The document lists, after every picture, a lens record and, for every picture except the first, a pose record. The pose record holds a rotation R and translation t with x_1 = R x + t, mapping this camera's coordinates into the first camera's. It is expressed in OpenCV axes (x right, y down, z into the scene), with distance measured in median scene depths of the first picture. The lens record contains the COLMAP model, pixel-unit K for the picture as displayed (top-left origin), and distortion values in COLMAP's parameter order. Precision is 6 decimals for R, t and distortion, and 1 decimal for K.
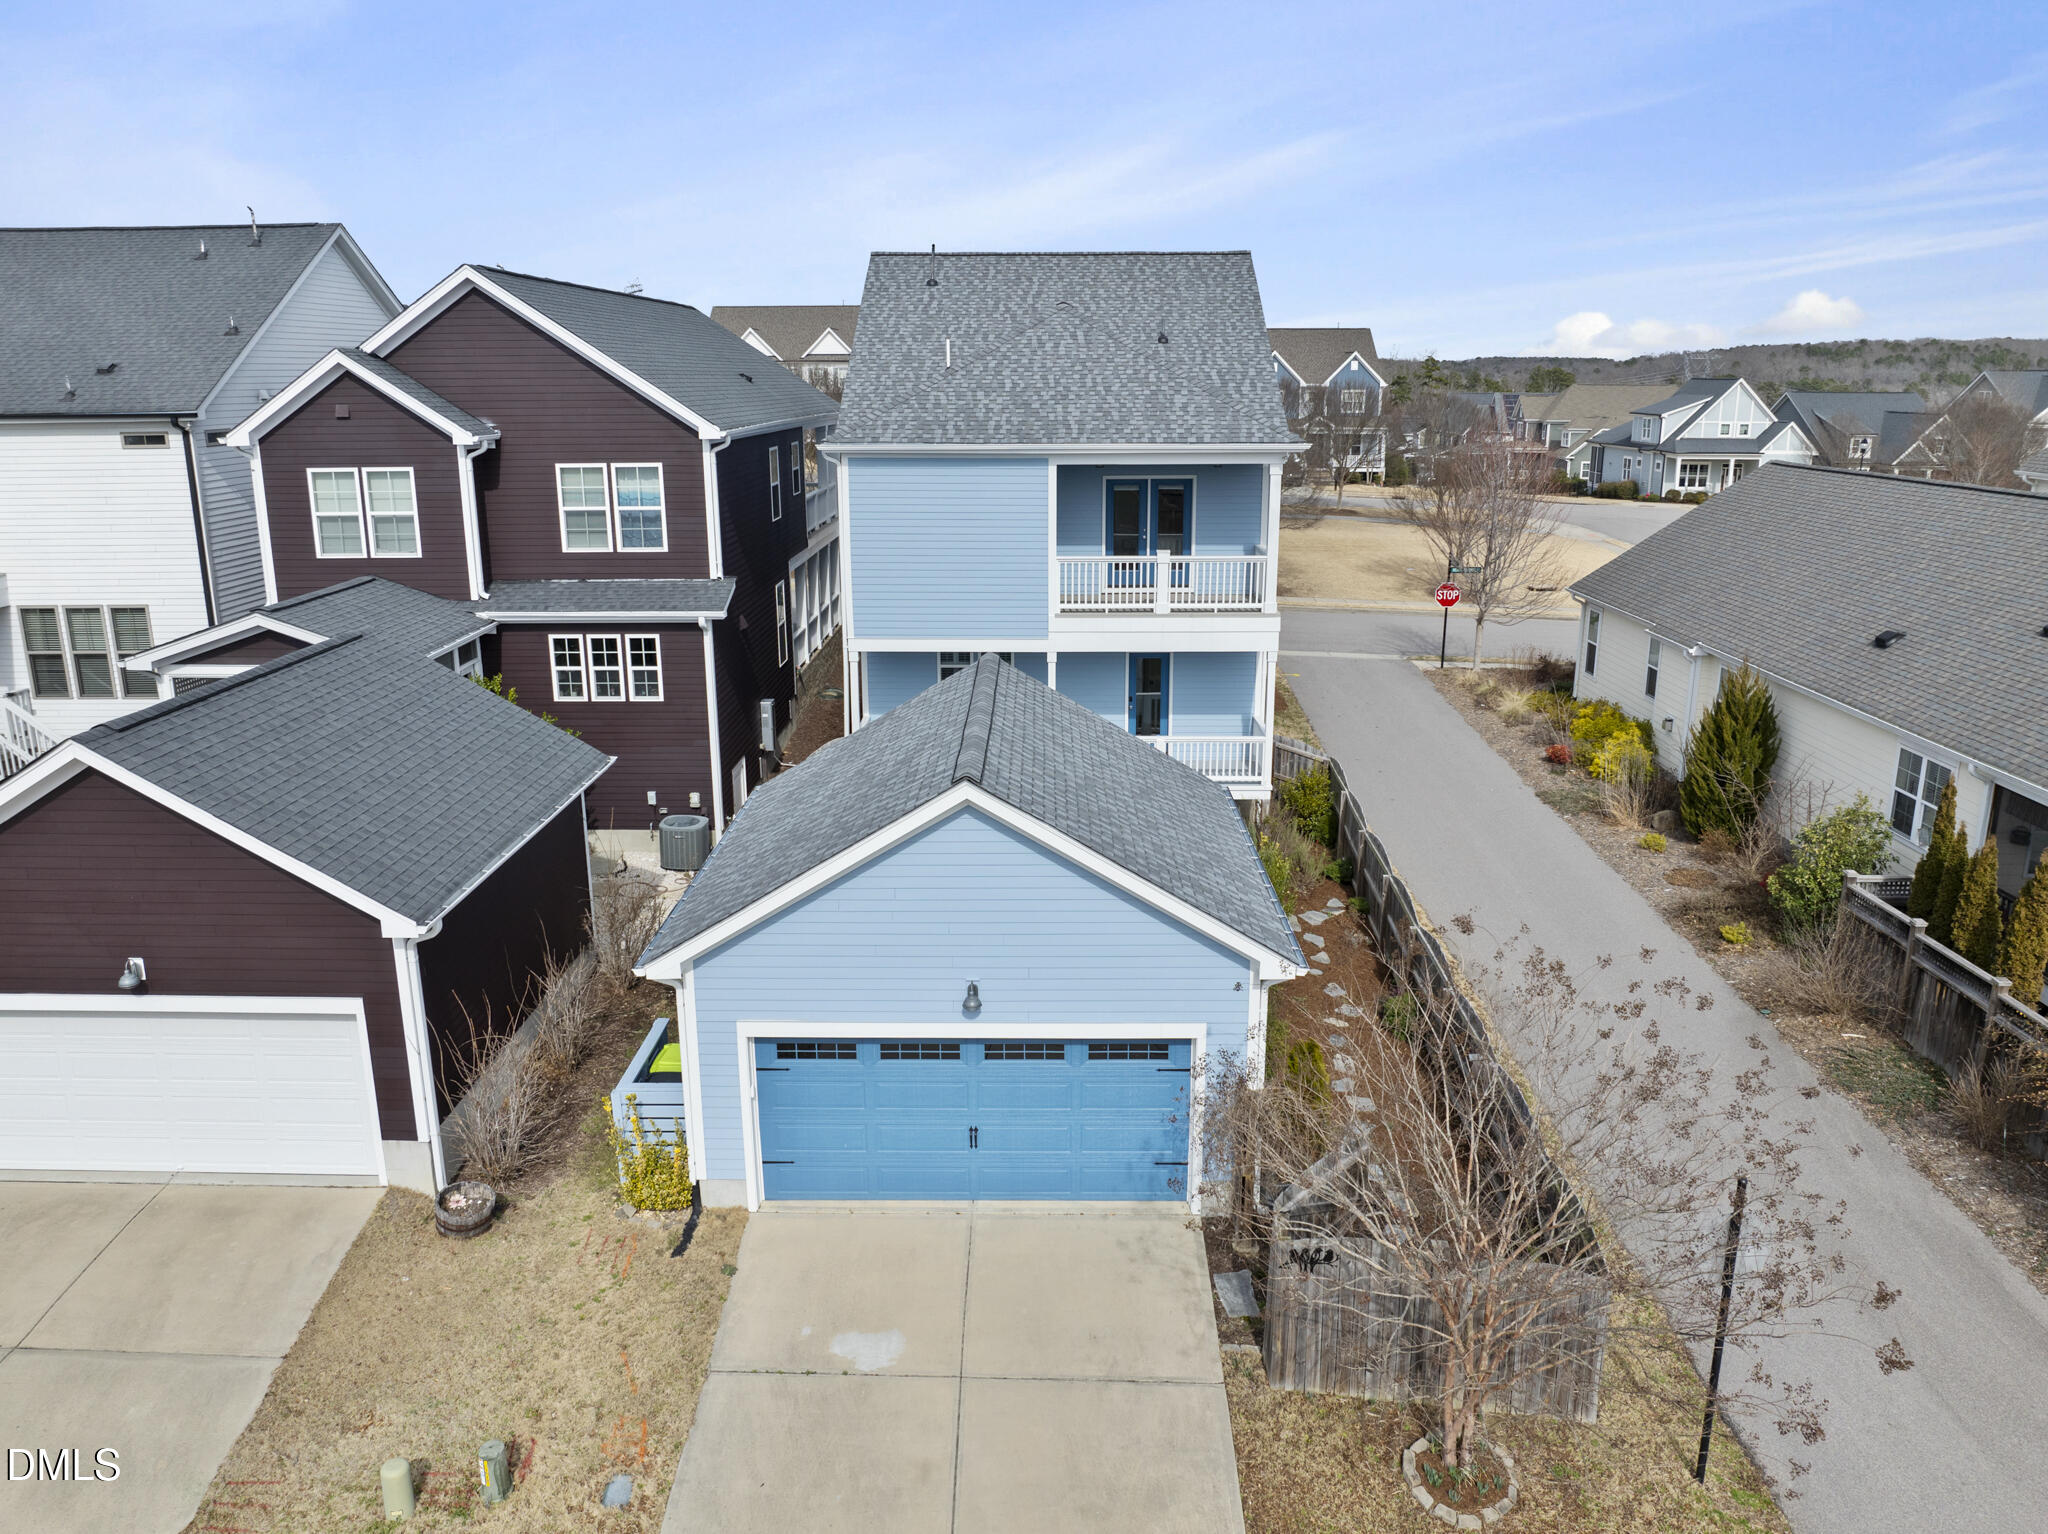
lens RADIAL K [[1447.0, 0, 1024.0], [0, 1447.0, 767.0], [0, 0, 1]] dist [-0.021545, -0.037392]
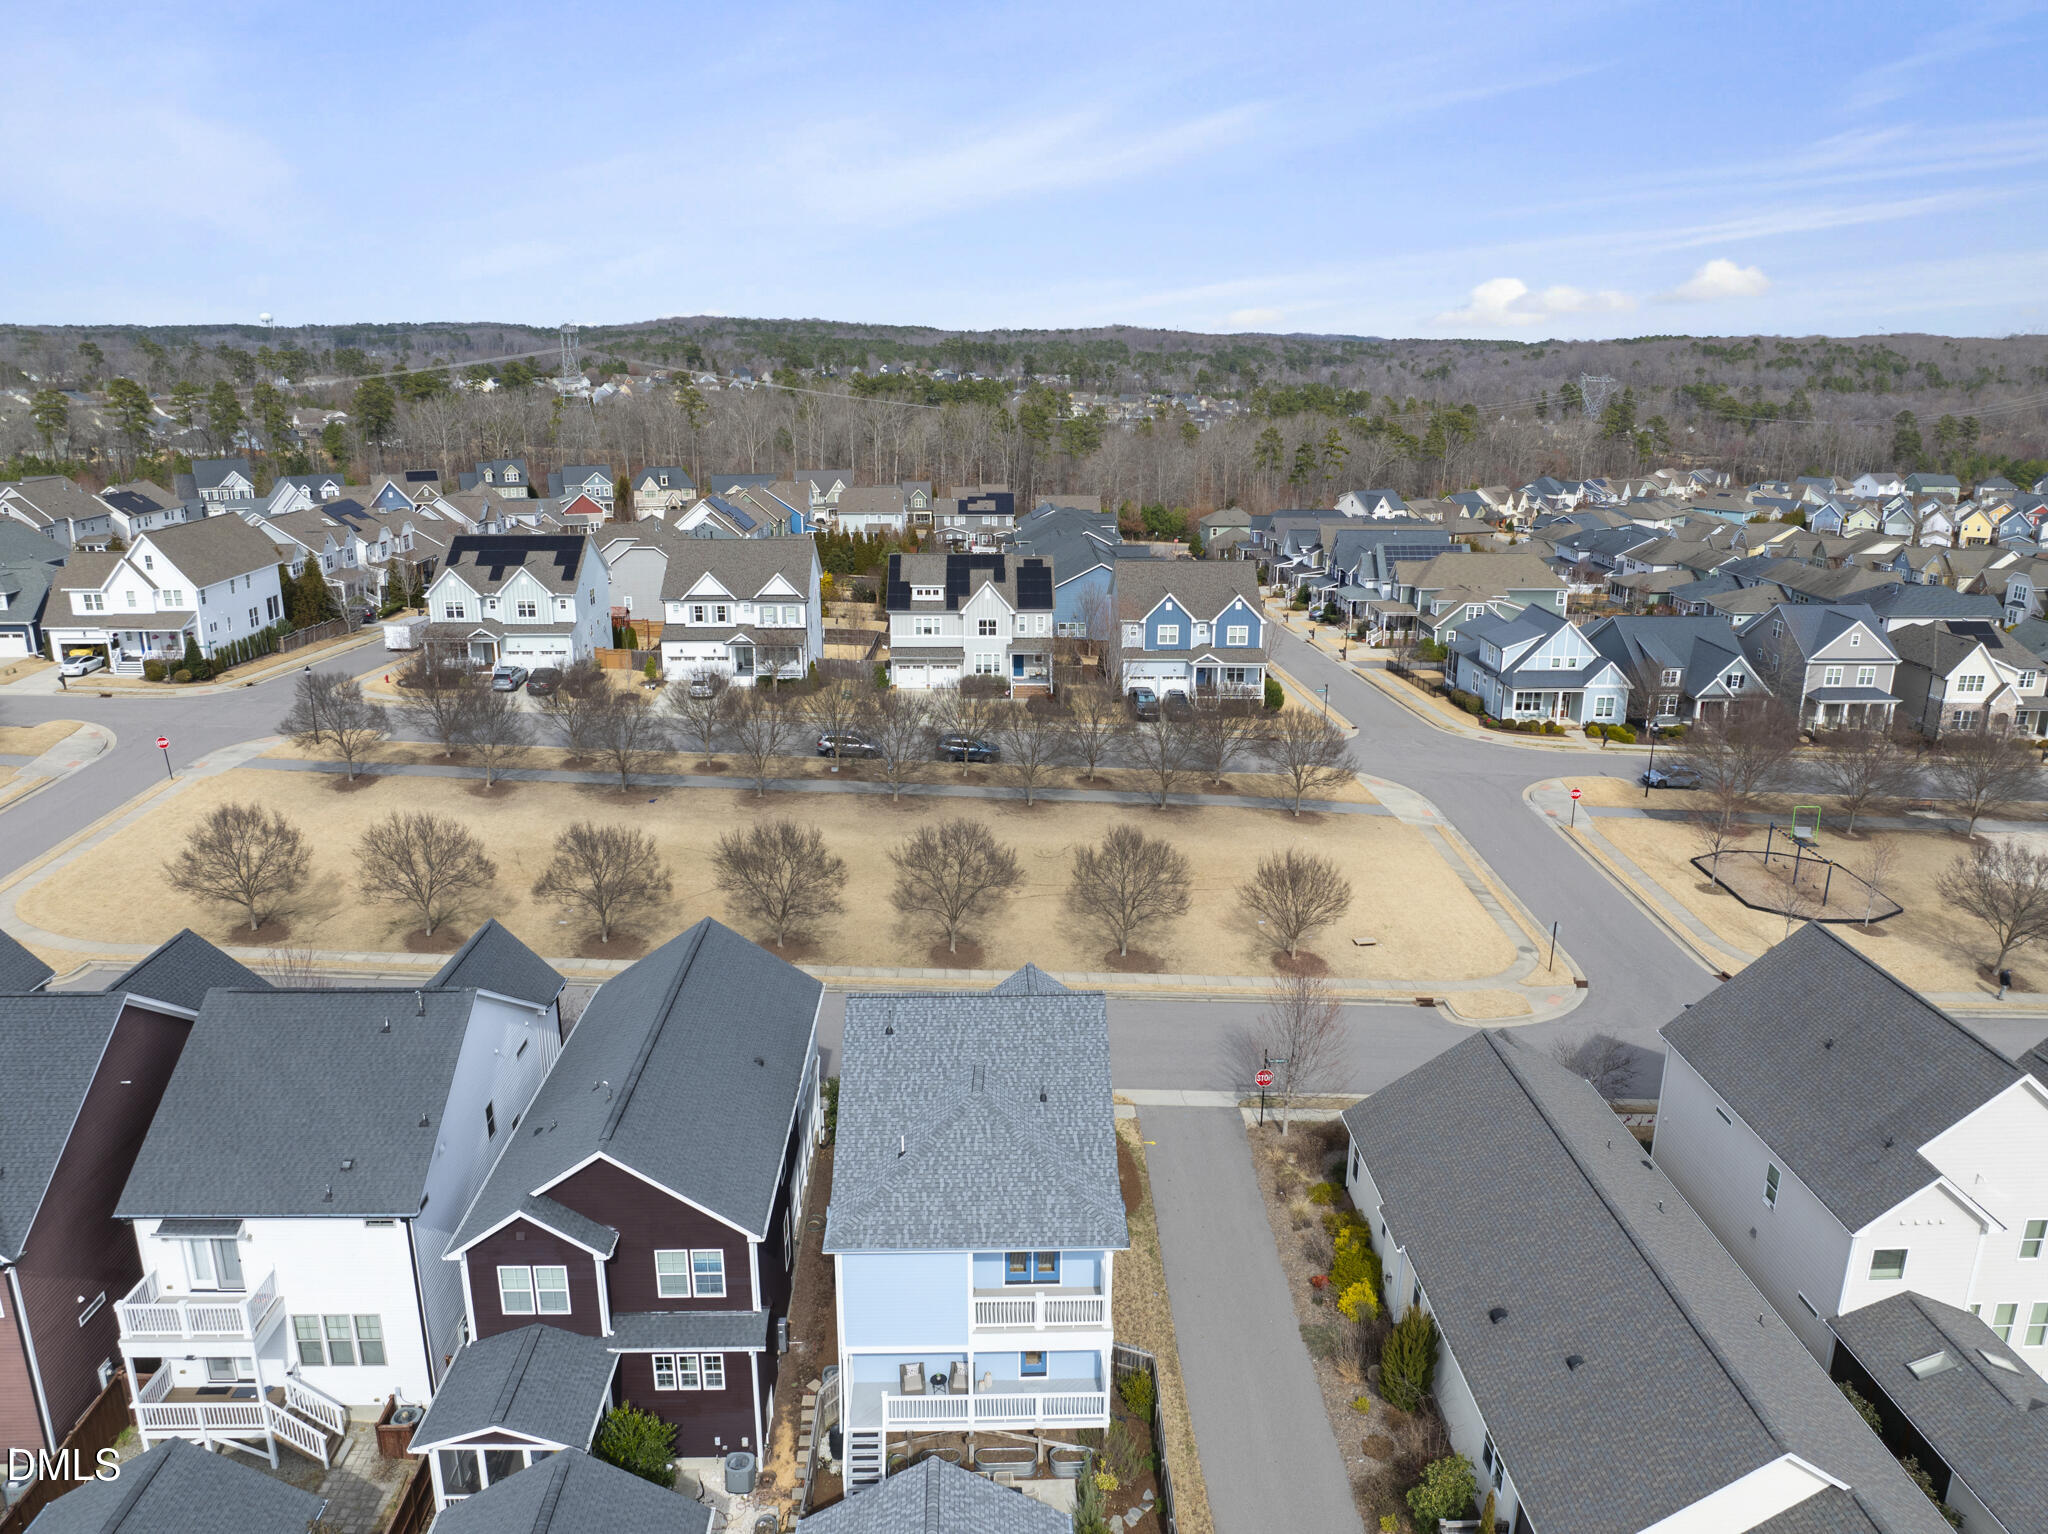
lens RADIAL K [[1423.2, 0, 1024.0], [0, 1423.2, 767.0], [0, 0, 1]] dist [-0.037552, -0.000448]
pose [[0.998785, -0.005727, 0.048953, 0.005467], [0.004392, 0.999617, 0.027329, -0.769173], [-0.049090, -0.027081, 0.998427, -0.540711]]
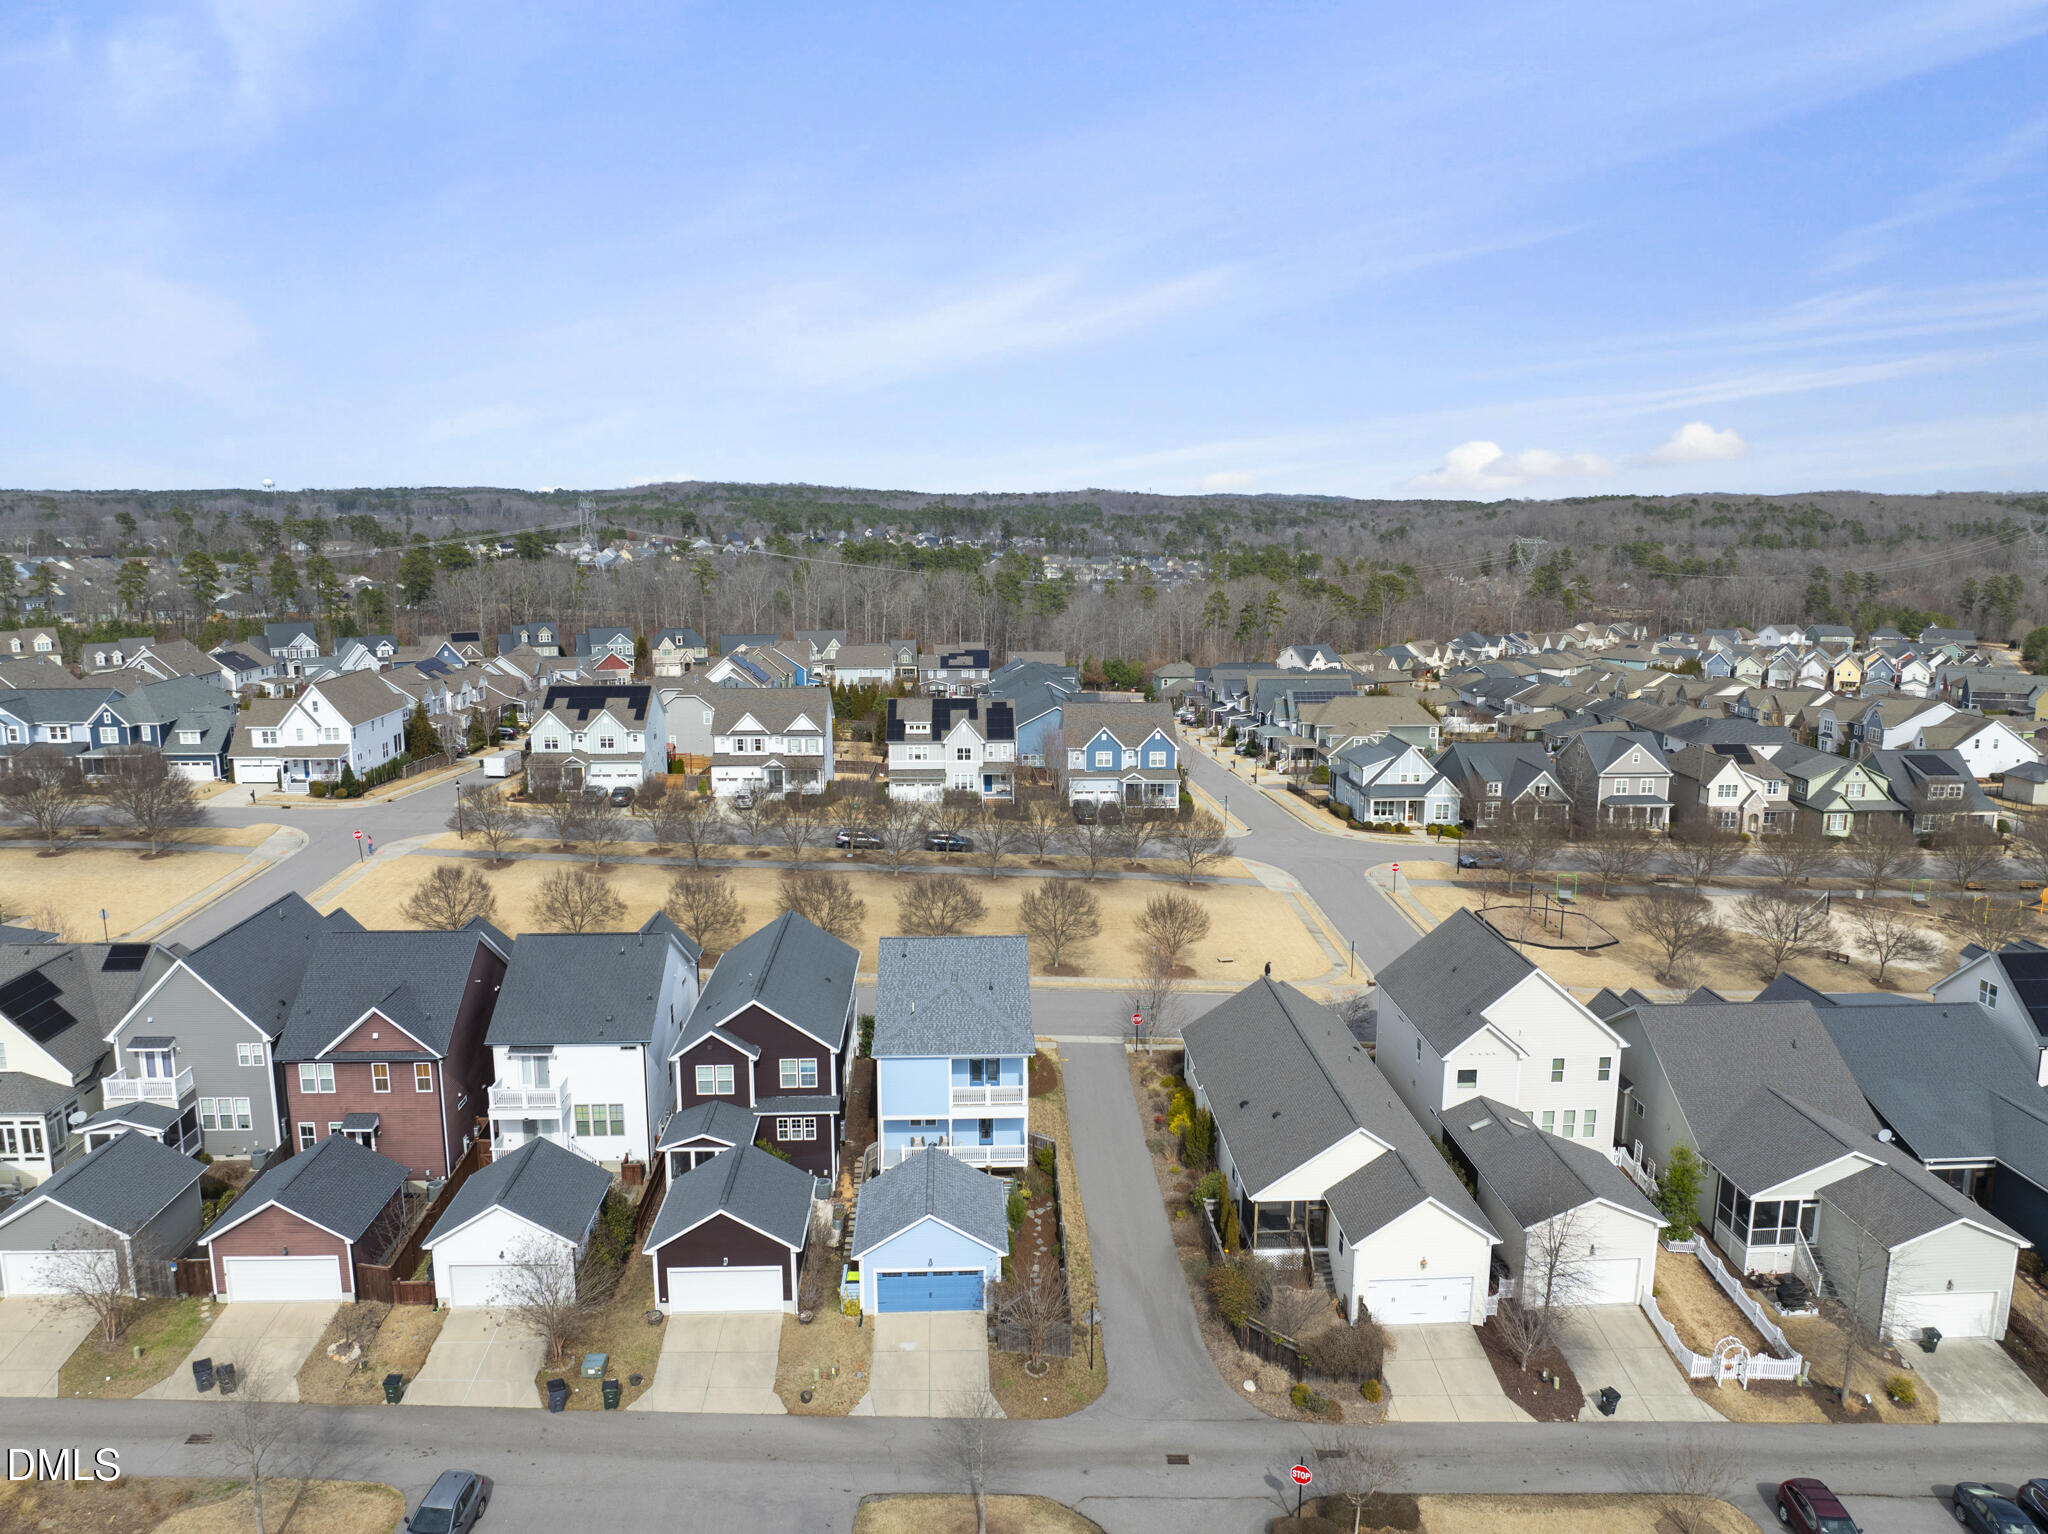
lens RADIAL K [[1423.2, 0, 1024.0], [0, 1423.2, 767.0], [0, 0, 1]] dist [-0.037552, -0.000448]
pose [[0.998023, -0.007147, 0.062435, -0.006164], [0.012113, 0.996759, -0.079529, -0.558858], [-0.061664, 0.080128, 0.994875, -1.911913]]
